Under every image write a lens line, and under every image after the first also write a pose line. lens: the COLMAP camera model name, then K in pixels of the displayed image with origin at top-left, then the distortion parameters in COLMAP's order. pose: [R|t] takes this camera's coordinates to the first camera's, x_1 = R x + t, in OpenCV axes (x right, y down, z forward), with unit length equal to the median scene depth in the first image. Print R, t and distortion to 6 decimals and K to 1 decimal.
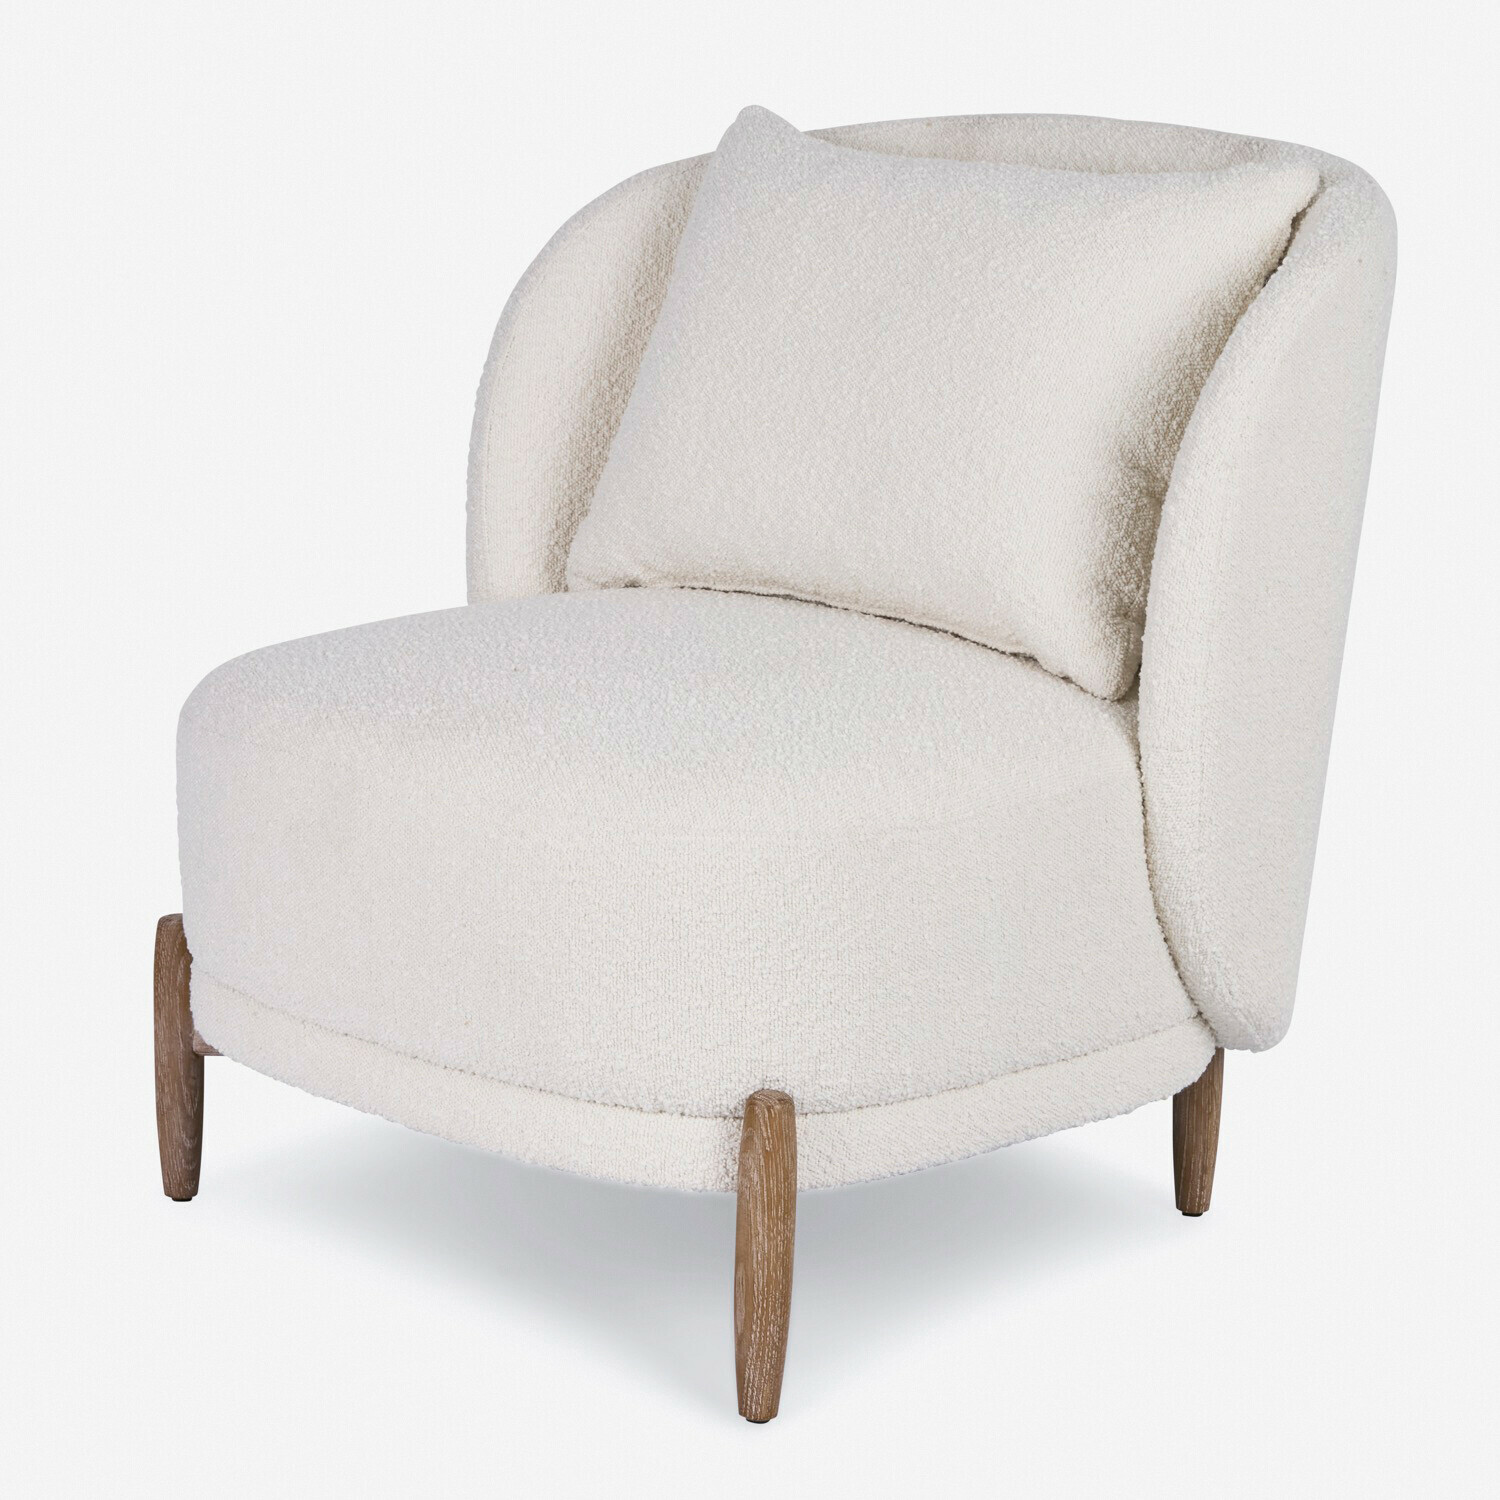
lens RADIAL K [[4650.8, 0, 749.3], [0, 4650.8, 750.7], [0, 0, 1]] dist [-0.240378, 0.000000]
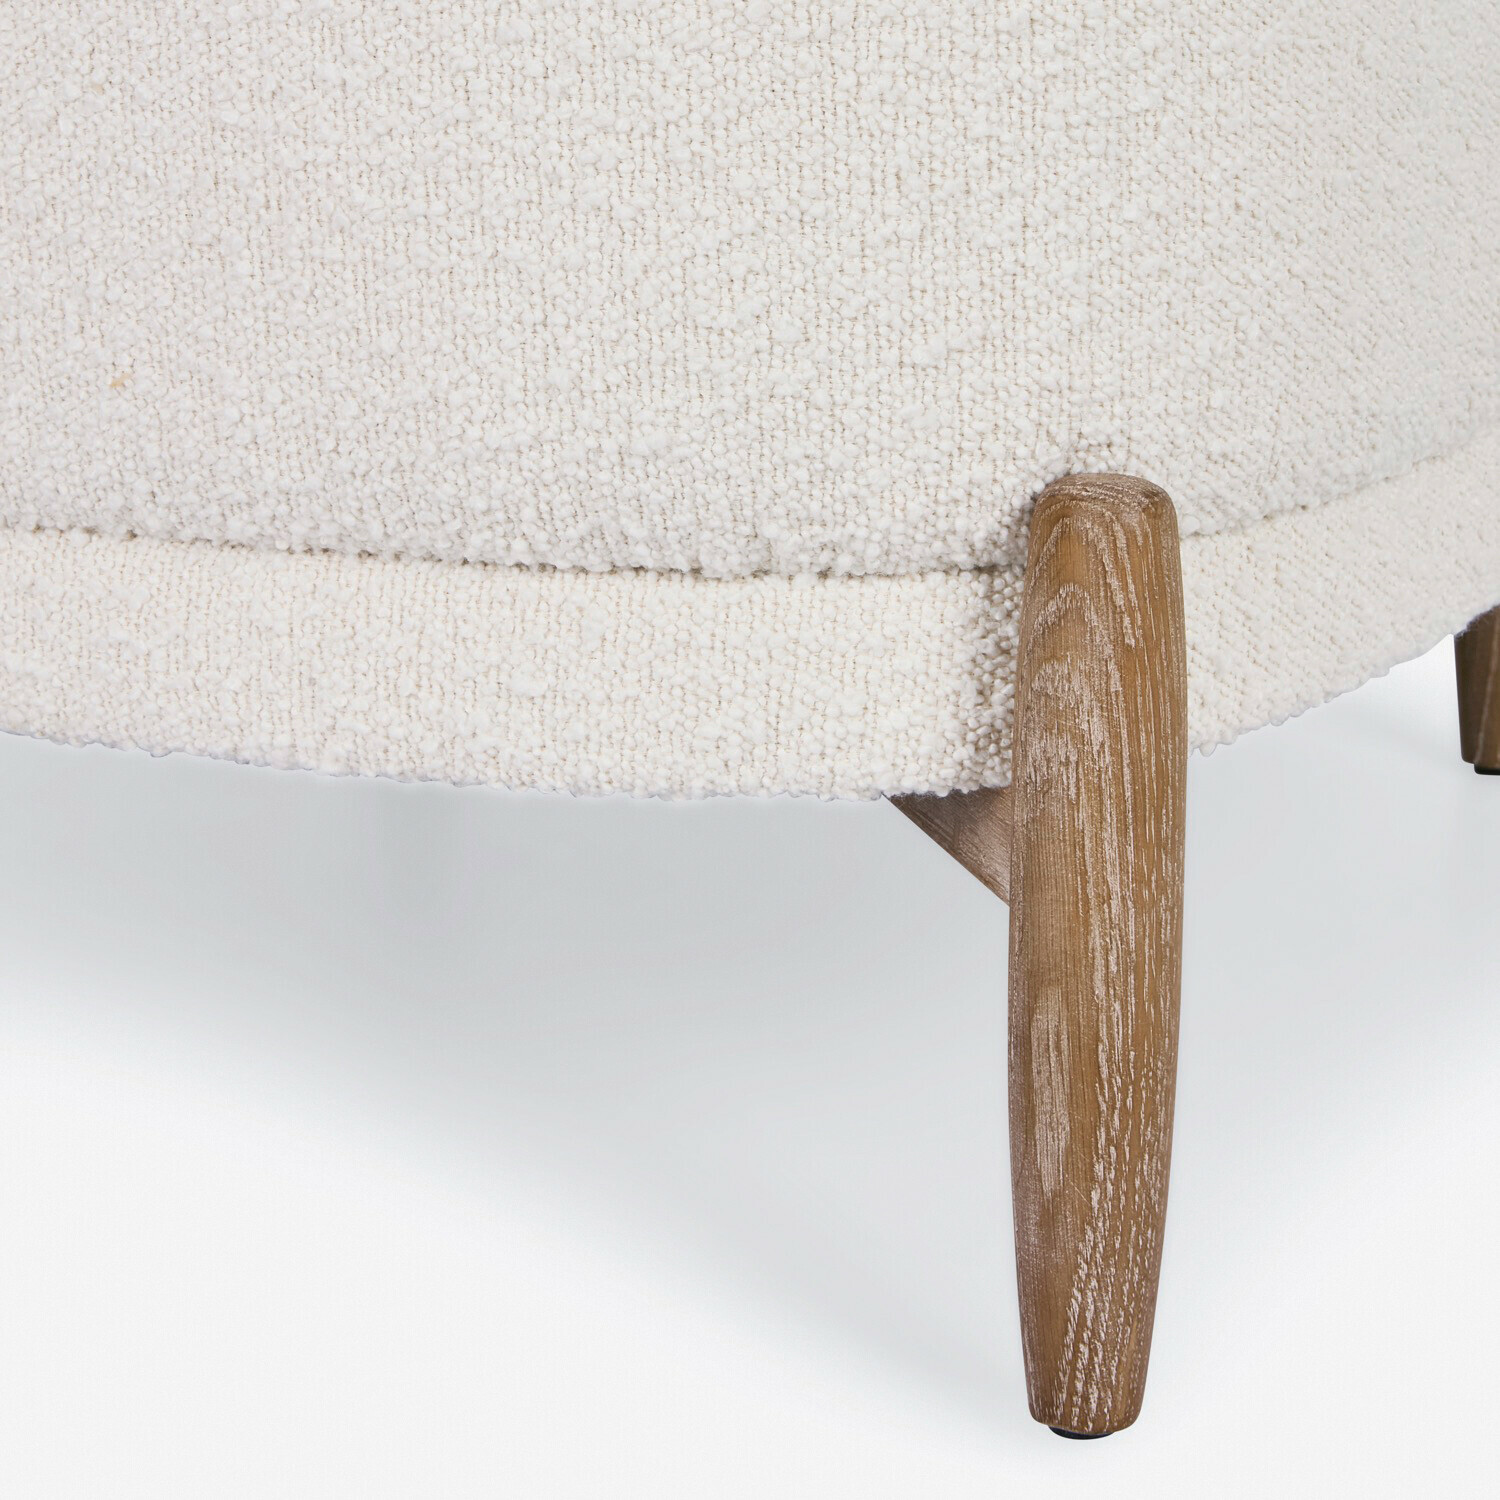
lens RADIAL K [[4650.8, 0, 747.9], [0, 4650.8, 747.2], [0, 0, 1]] dist [-0.240378, 0.000000]
pose [[0.959228, -0.097618, 0.265239, -0.112217], [0.080341, 0.993923, 0.075250, 0.065264], [-0.270973, -0.050873, 0.961242, 0.677617]]
